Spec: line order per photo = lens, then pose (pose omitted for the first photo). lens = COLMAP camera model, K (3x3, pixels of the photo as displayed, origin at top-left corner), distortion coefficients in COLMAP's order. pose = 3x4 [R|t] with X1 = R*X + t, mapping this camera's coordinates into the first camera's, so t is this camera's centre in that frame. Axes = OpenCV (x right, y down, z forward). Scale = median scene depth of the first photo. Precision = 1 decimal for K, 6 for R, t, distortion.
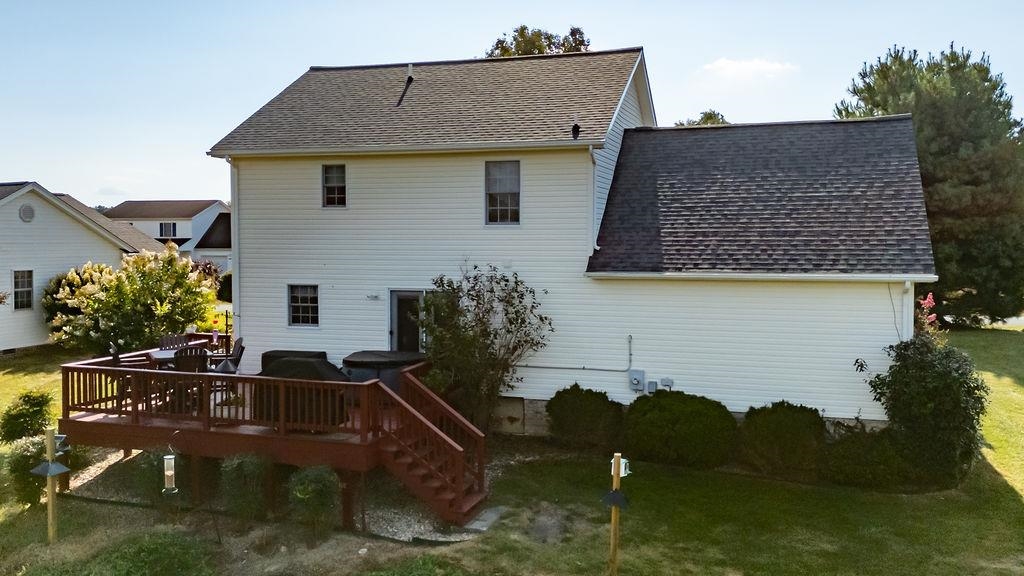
lens RADIAL K [[910.5, 0, 511.6], [0, 910.5, 254.8], [0, 0, 1]] dist [0.067494, -0.012611]
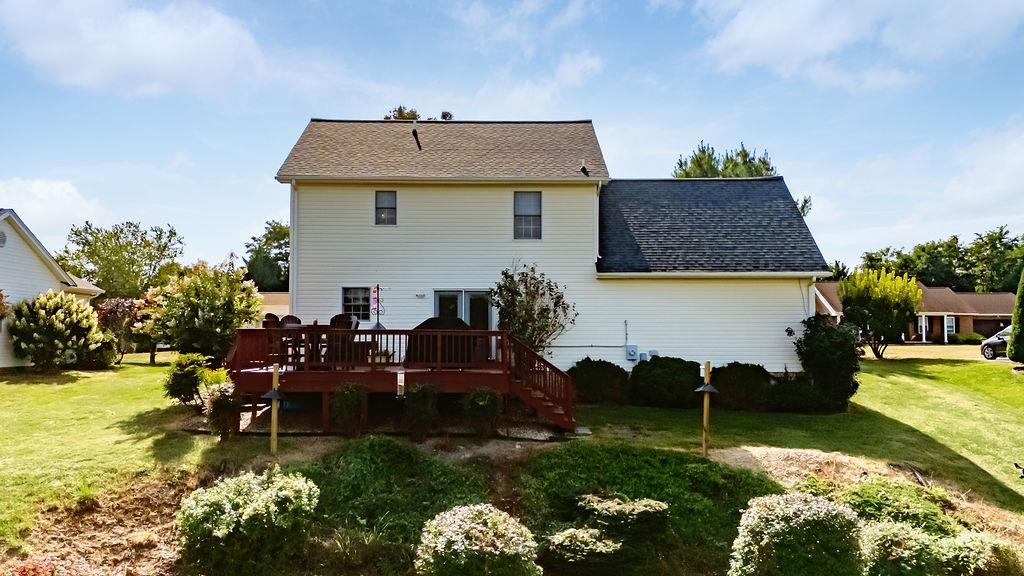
lens RADIAL K [[910.5, 0, 511.6], [0, 910.5, 254.8], [0, 0, 1]] dist [0.067494, -0.012611]
pose [[0.950237, 0.028596, 0.310211, -0.452728], [0.006393, 0.993778, -0.111192, 0.139693], [-0.311461, 0.107642, 0.944143, -0.243074]]
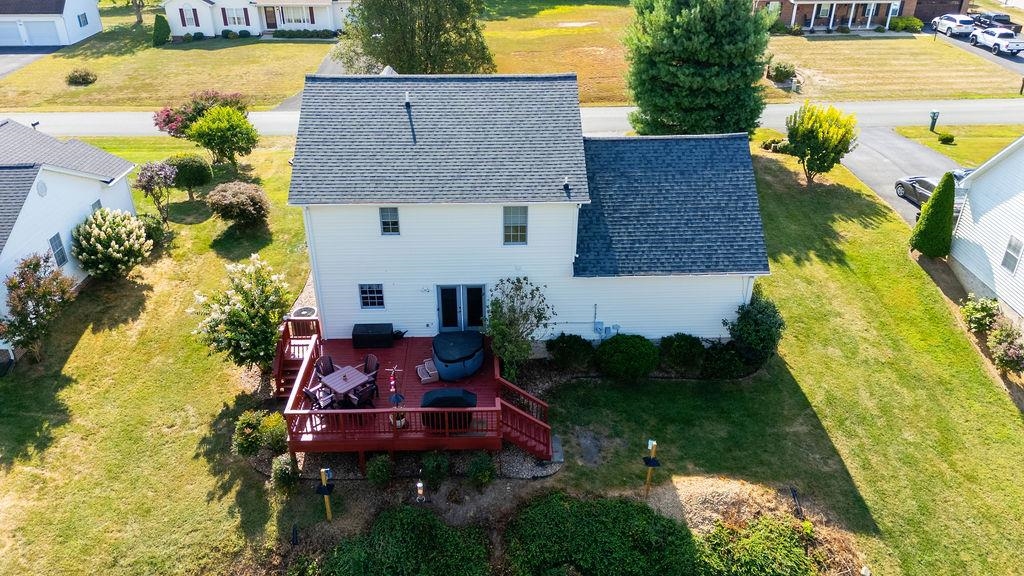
lens RADIAL K [[758.9, 0, 512.0], [0, 758.9, 288.0], [0, 0, 1]] dist [0.074070, -0.002207]
pose [[0.943752, -0.157361, 0.290808, -0.406490], [0.007018, 0.888829, 0.458186, -0.565530], [-0.330579, -0.430373, 0.839938, -0.098987]]
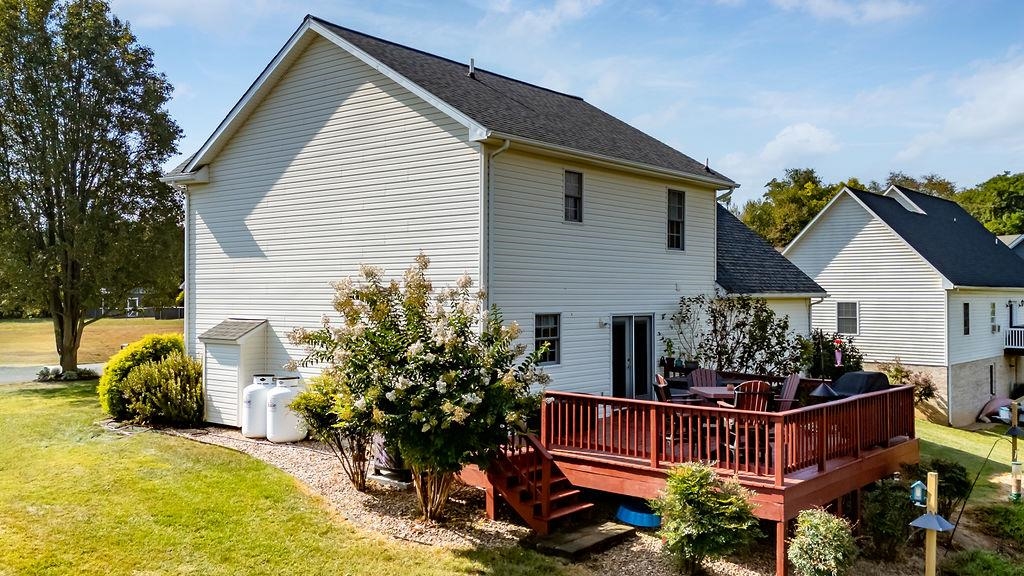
lens RADIAL K [[910.5, 0, 511.6], [0, 910.5, 254.8], [0, 0, 1]] dist [0.067494, -0.012611]
pose [[0.367956, 0.038231, 0.929057, -1.097532], [0.015071, 0.998778, -0.047069, 0.020147], [-0.929721, 0.031321, 0.366930, 0.808871]]
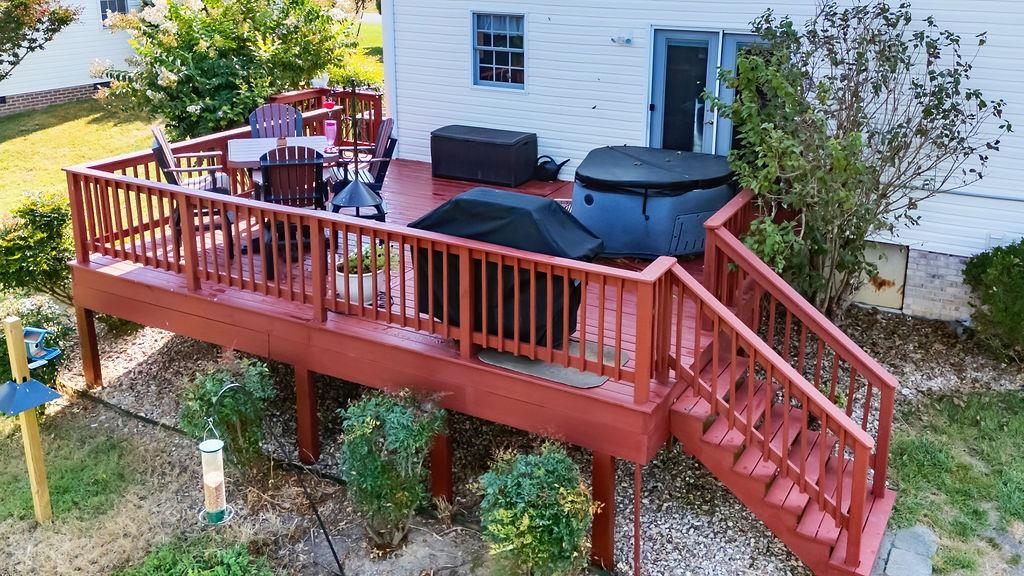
lens RADIAL K [[943.0, 0, 531.2], [0, 943.0, 230.7], [0, 0, 1]] dist [0.195255, -0.277018]
pose [[0.984165, 0.063041, -0.165663, -0.111053], [-0.014231, 0.959701, 0.280662, -0.004592], [0.176680, -0.273860, 0.945402, 0.445305]]
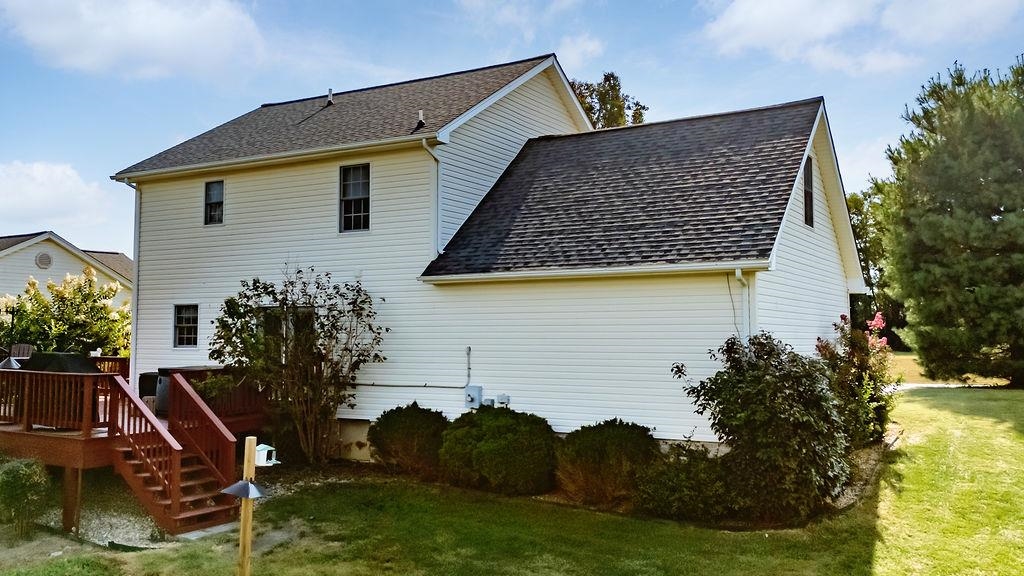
lens RADIAL K [[910.5, 0, 511.6], [0, 910.5, 254.8], [0, 0, 1]] dist [0.067494, -0.012611]
pose [[0.974156, -0.019616, -0.225024, 0.367939], [-0.005110, 0.994053, -0.108776, 0.093780], [0.225819, 0.107115, 0.968262, 0.135186]]
